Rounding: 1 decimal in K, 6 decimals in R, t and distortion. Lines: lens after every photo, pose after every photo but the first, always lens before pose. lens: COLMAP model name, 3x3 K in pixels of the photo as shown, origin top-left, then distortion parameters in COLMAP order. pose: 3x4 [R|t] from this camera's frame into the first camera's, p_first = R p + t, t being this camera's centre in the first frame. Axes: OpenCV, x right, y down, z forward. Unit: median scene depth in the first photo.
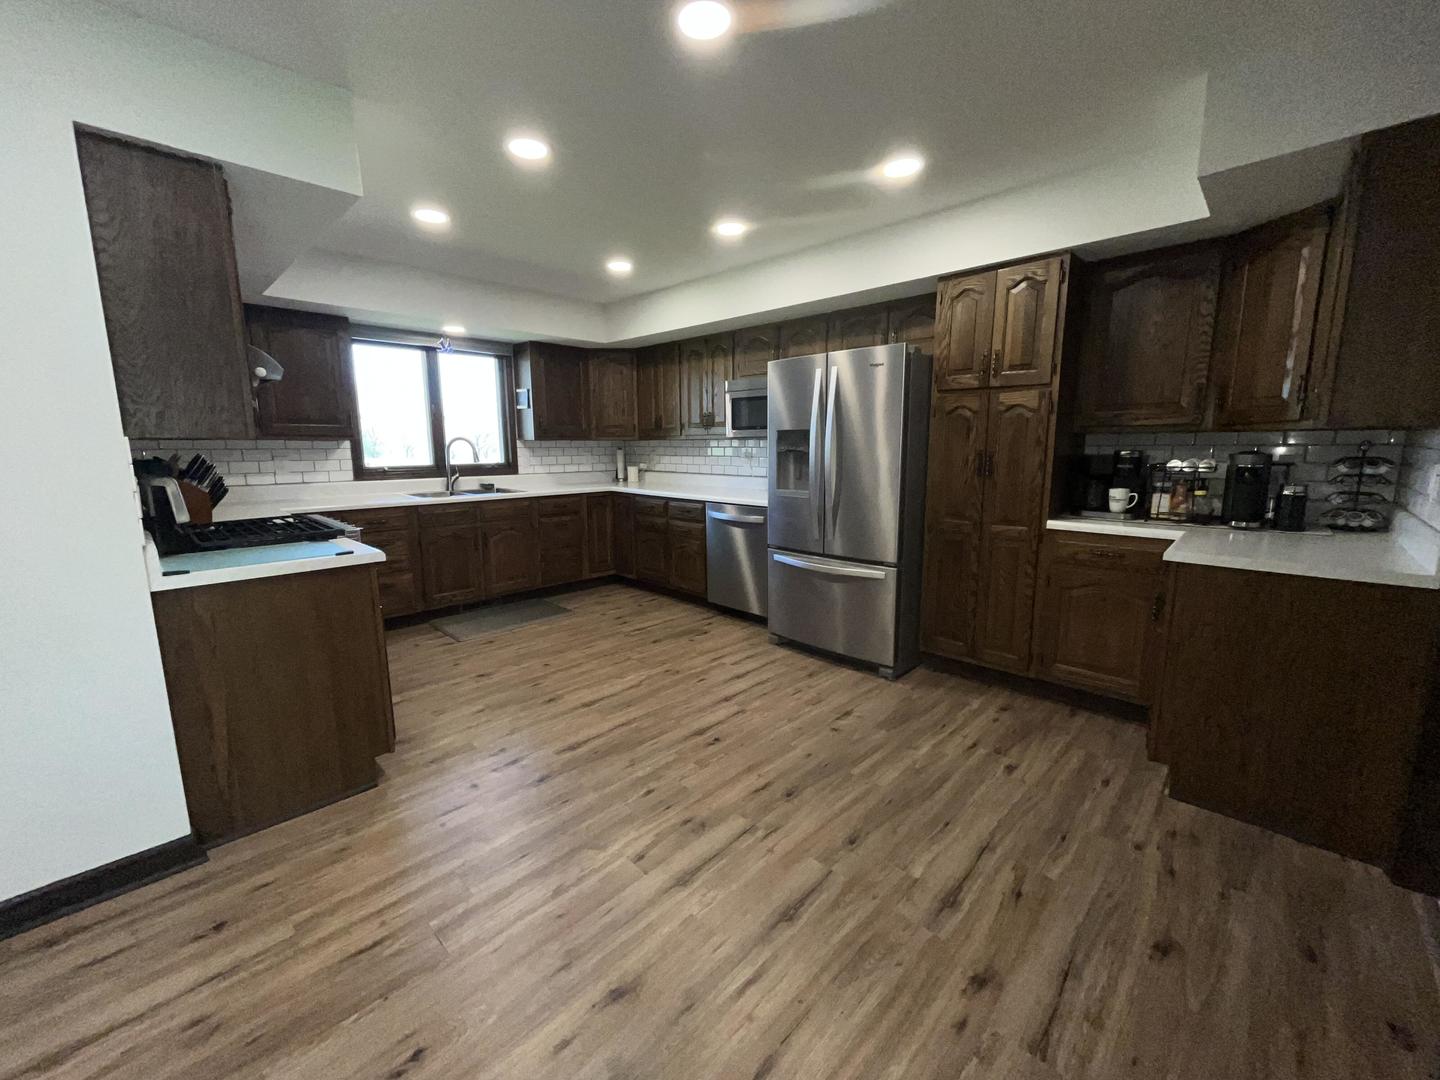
lens RADIAL K [[573.6, 0, 713.2], [0, 573.6, 538.2], [0, 0, 1]] dist [-0.004180, -0.000450]
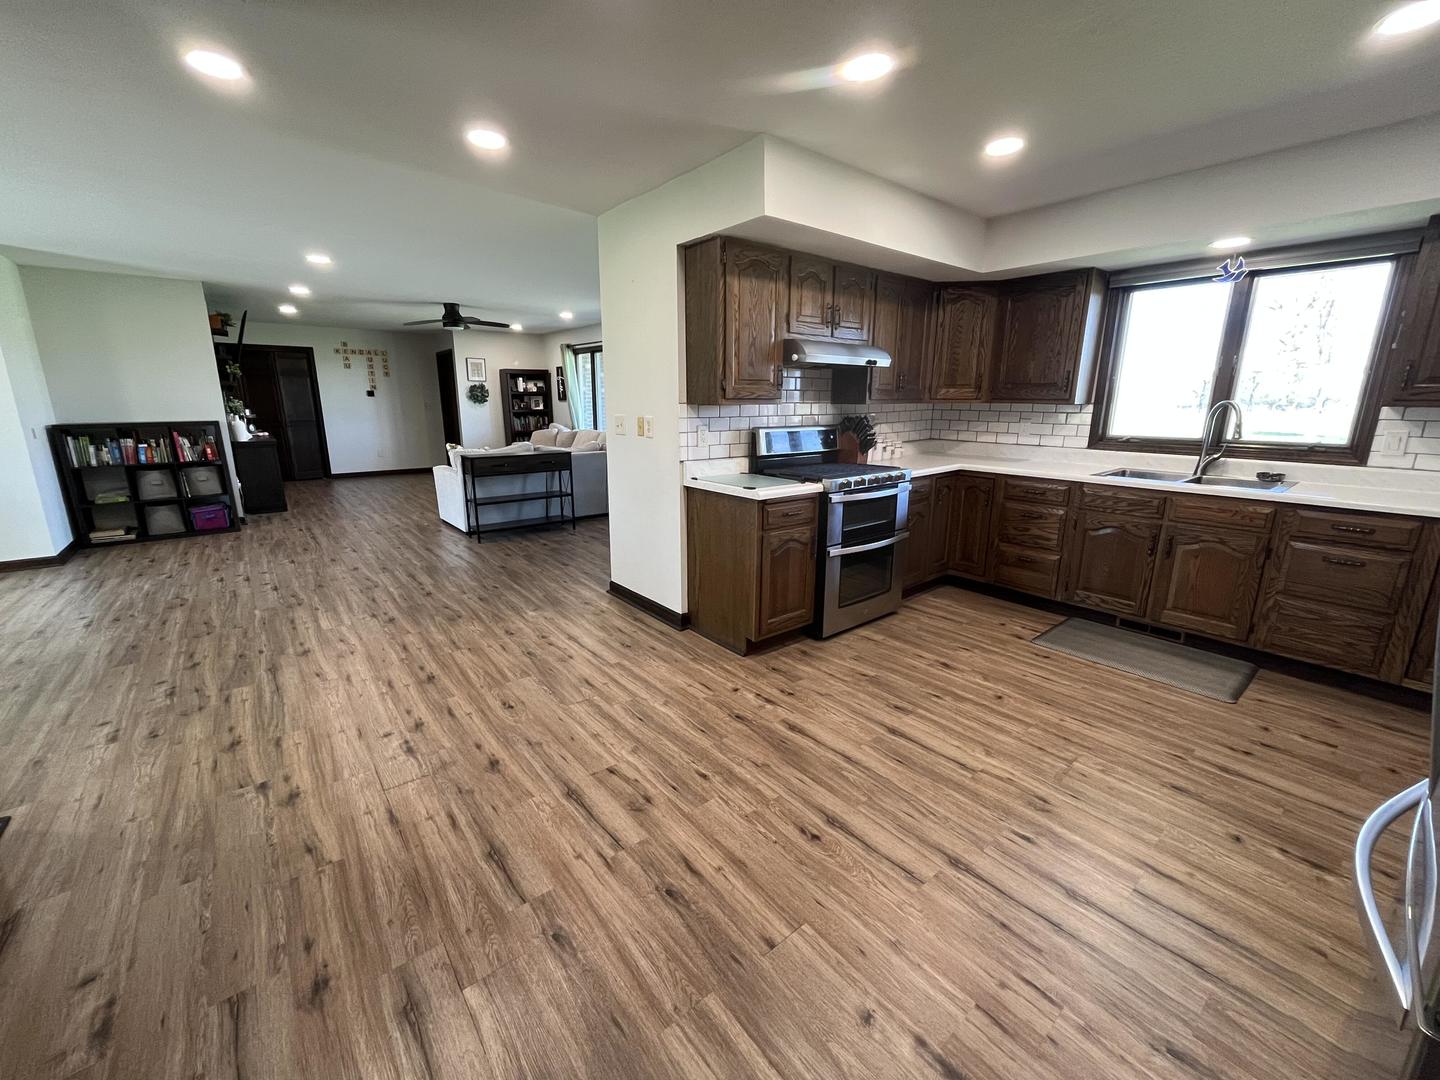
lens RADIAL K [[573.6, 0, 715.9], [0, 573.6, 537.7], [0, 0, 1]] dist [-0.004180, -0.000450]
pose [[-0.110788, 0.235048, -0.965649, 0.596364], [-0.165912, 0.953622, 0.251155, -0.156230], [0.979898, 0.188038, -0.066652, 0.822144]]
